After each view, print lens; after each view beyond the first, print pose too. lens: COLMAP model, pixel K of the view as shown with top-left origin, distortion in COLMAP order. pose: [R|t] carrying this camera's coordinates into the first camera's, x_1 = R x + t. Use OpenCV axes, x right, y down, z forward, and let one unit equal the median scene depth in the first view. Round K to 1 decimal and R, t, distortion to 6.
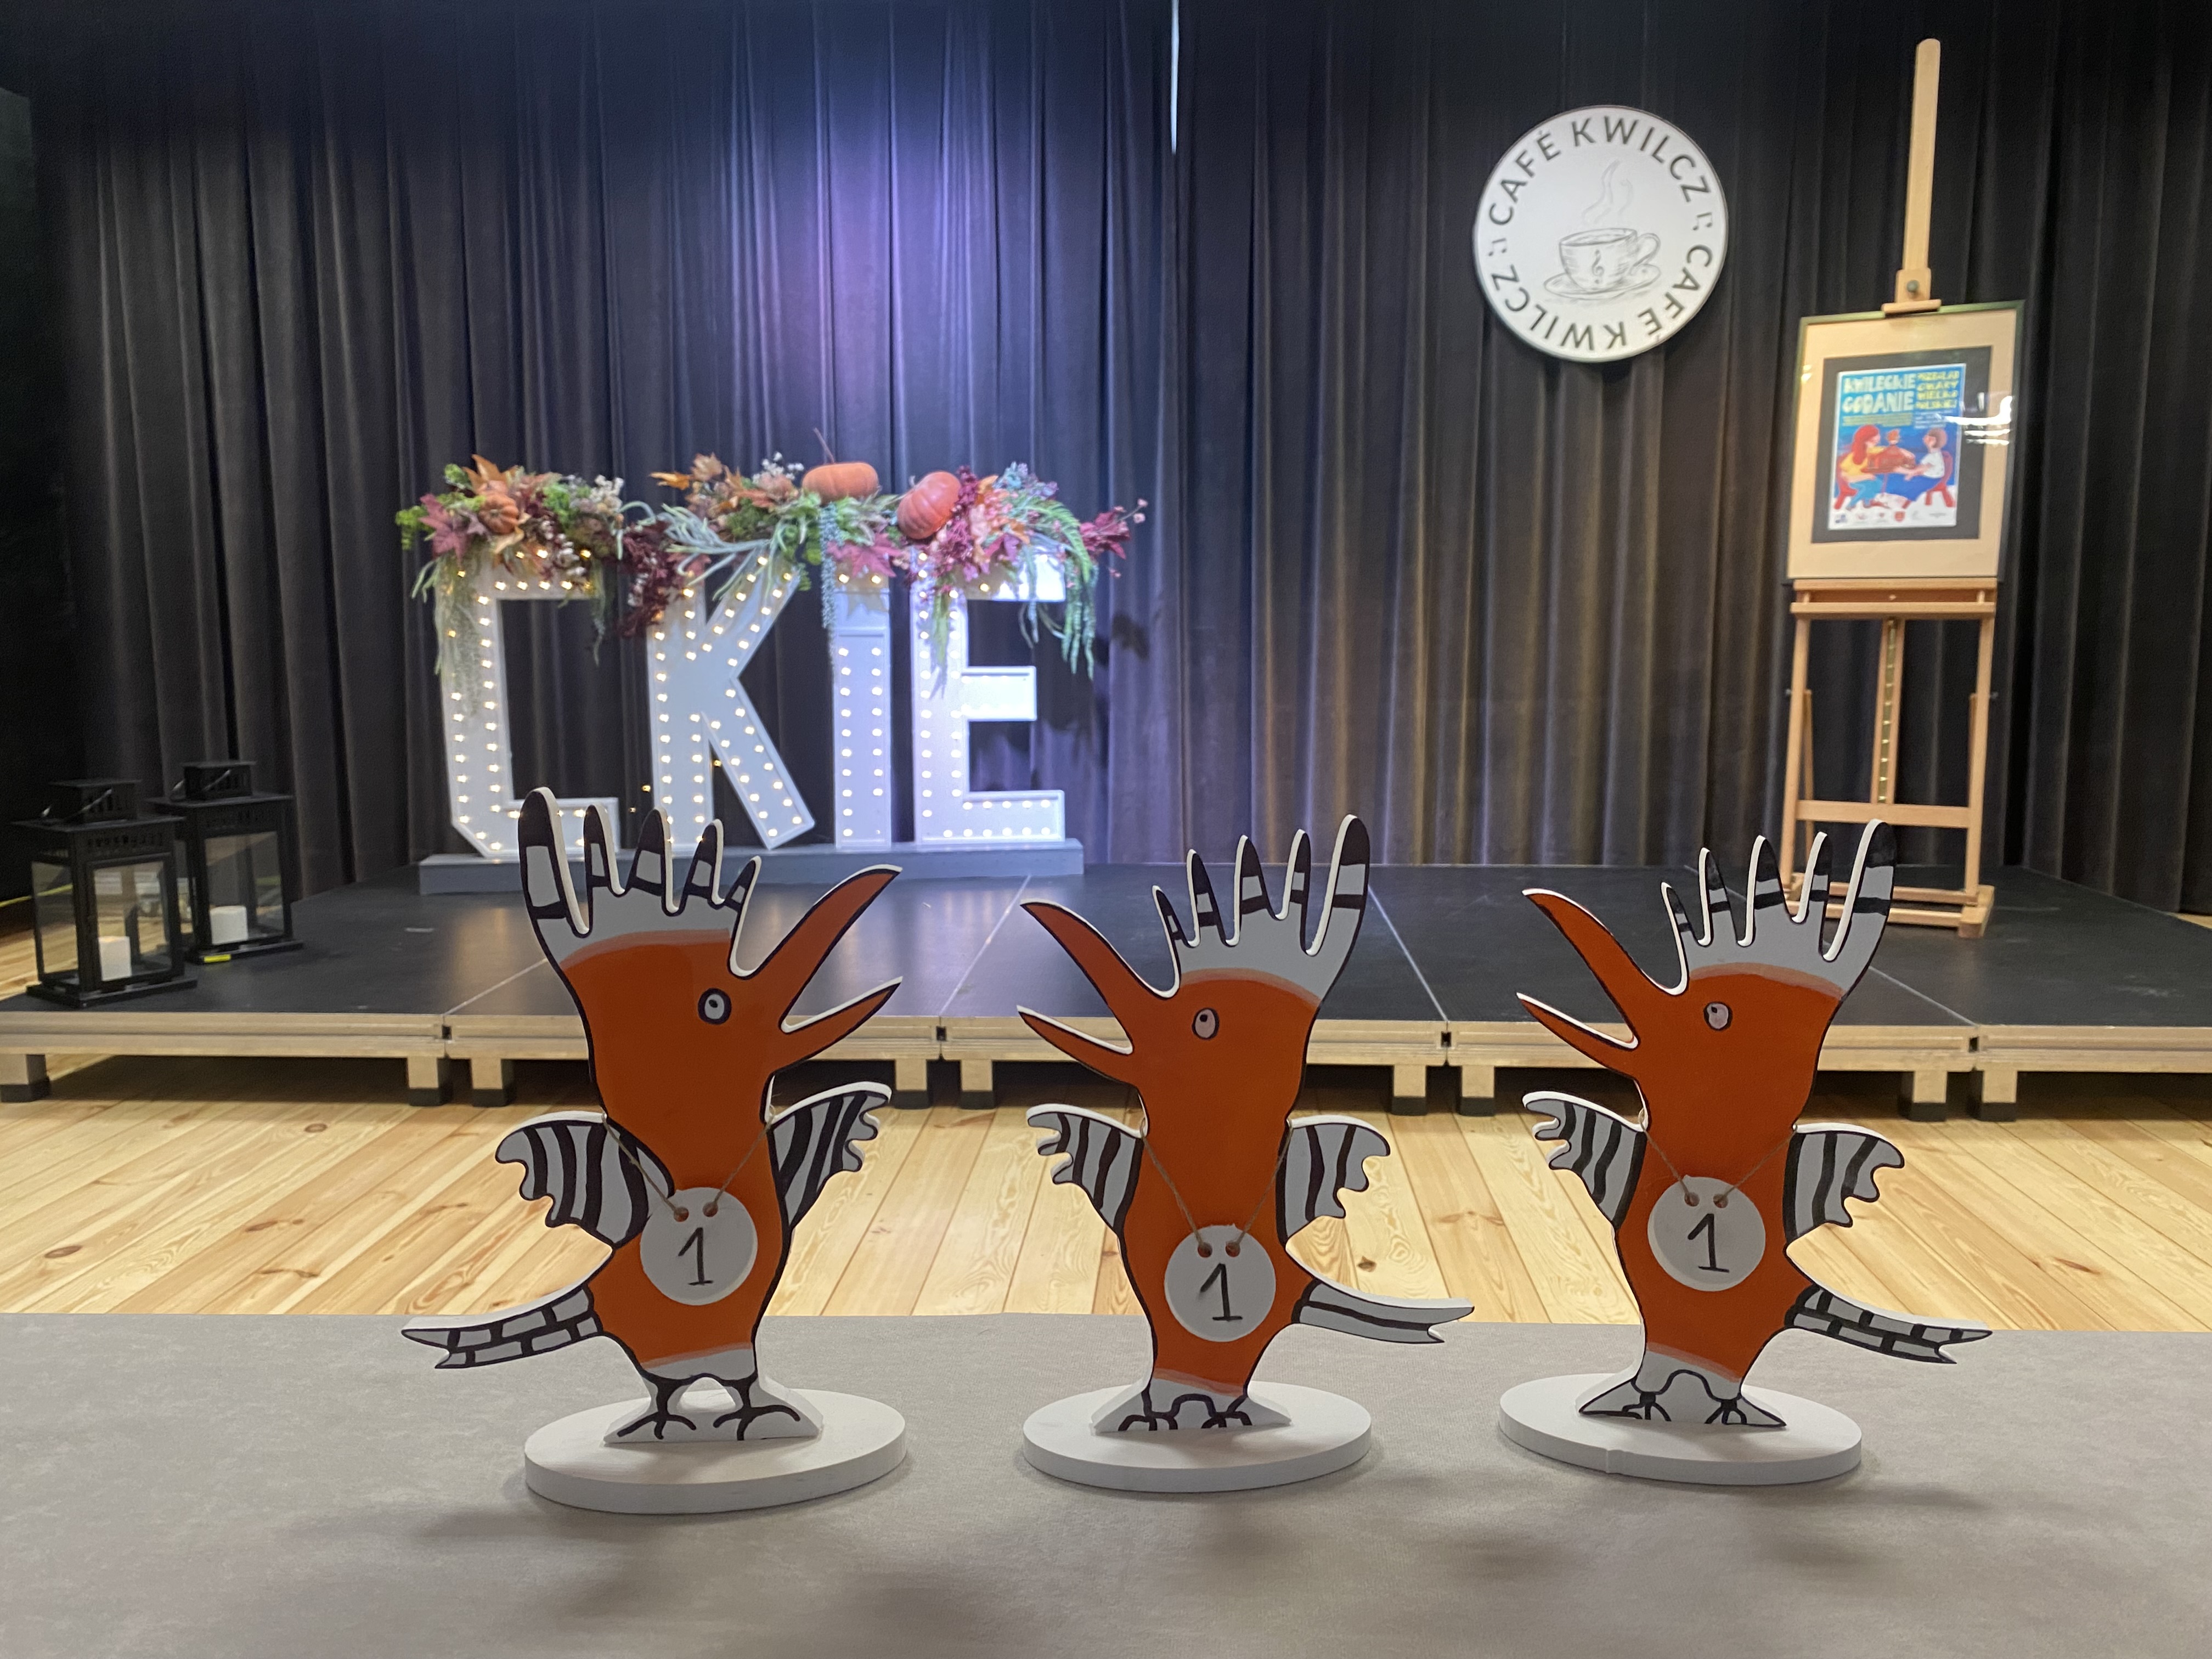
lens RADIAL K [[1724.4, 0, 1134.6], [0, 1724.4, 821.2], [0, 0, 1]] dist [0.087868, -0.176231]
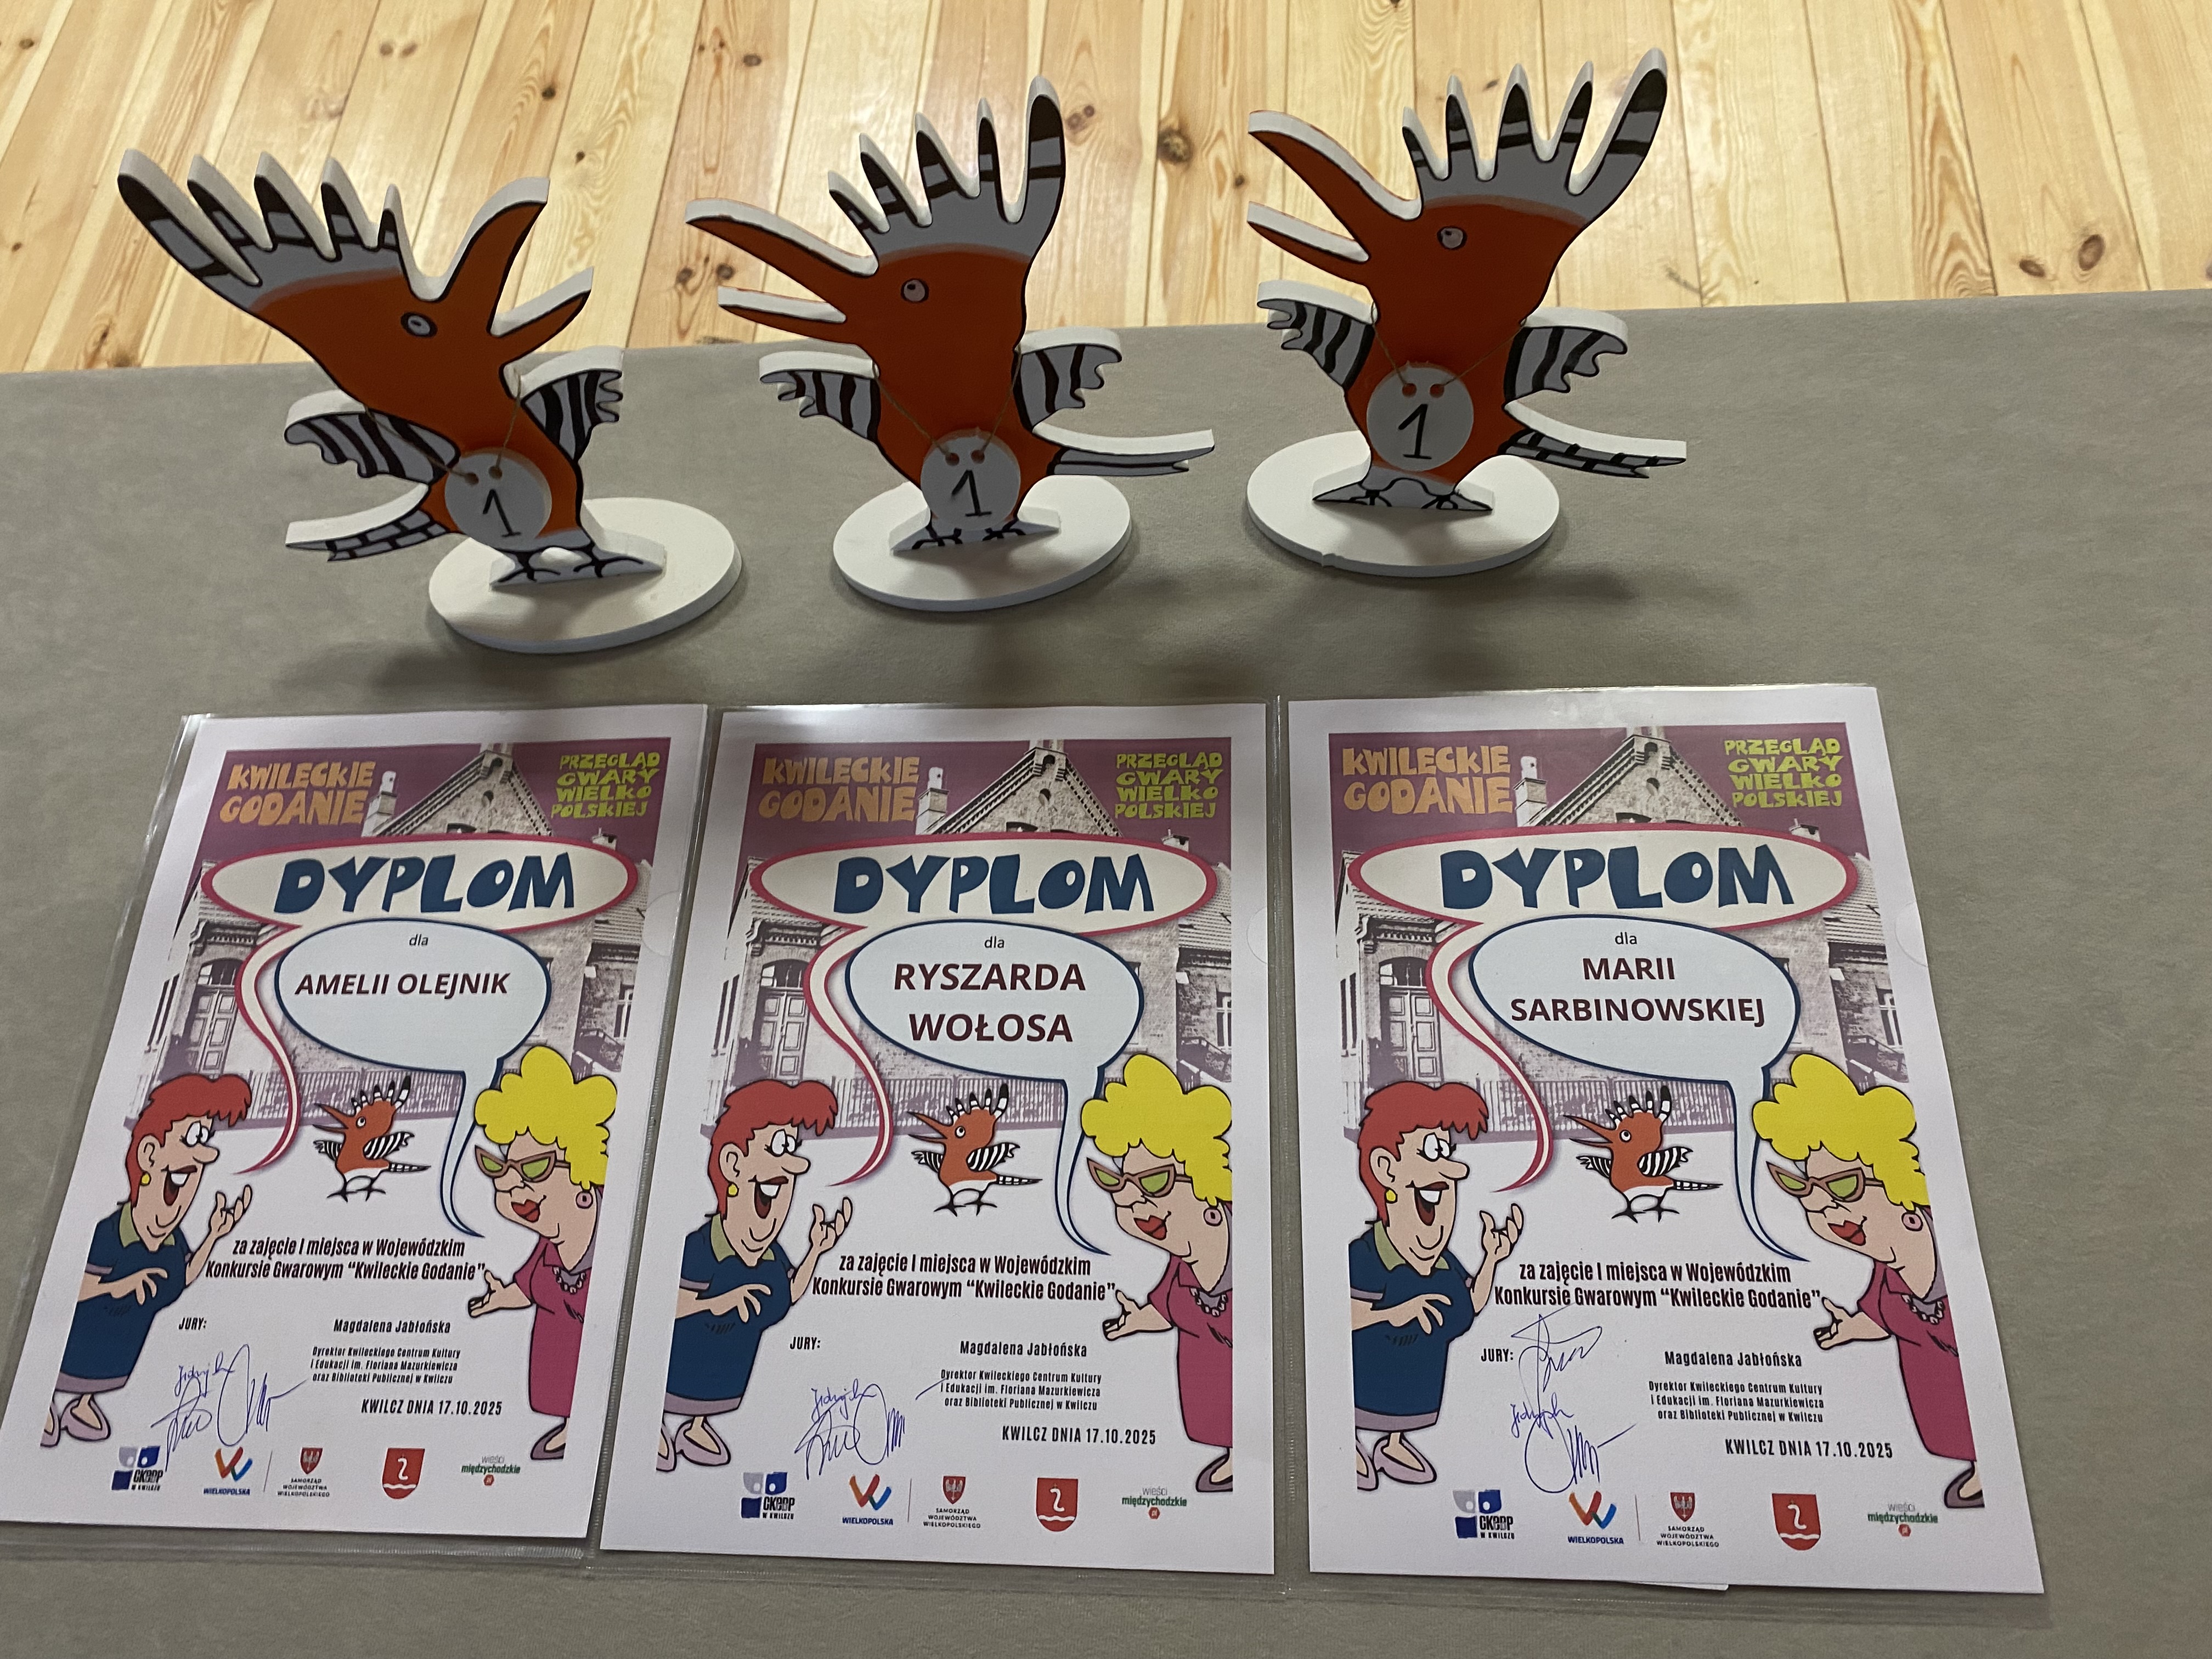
lens RADIAL K [[1724.4, 0, 1134.6], [0, 1724.4, 821.2], [0, 0, 1]] dist [0.087868, -0.176231]
pose [[0.995800, -0.018320, -0.089705, 0.244742], [0.086131, 0.519721, 0.849983, -0.543076], [0.031050, -0.854139, 0.519116, 0.237467]]
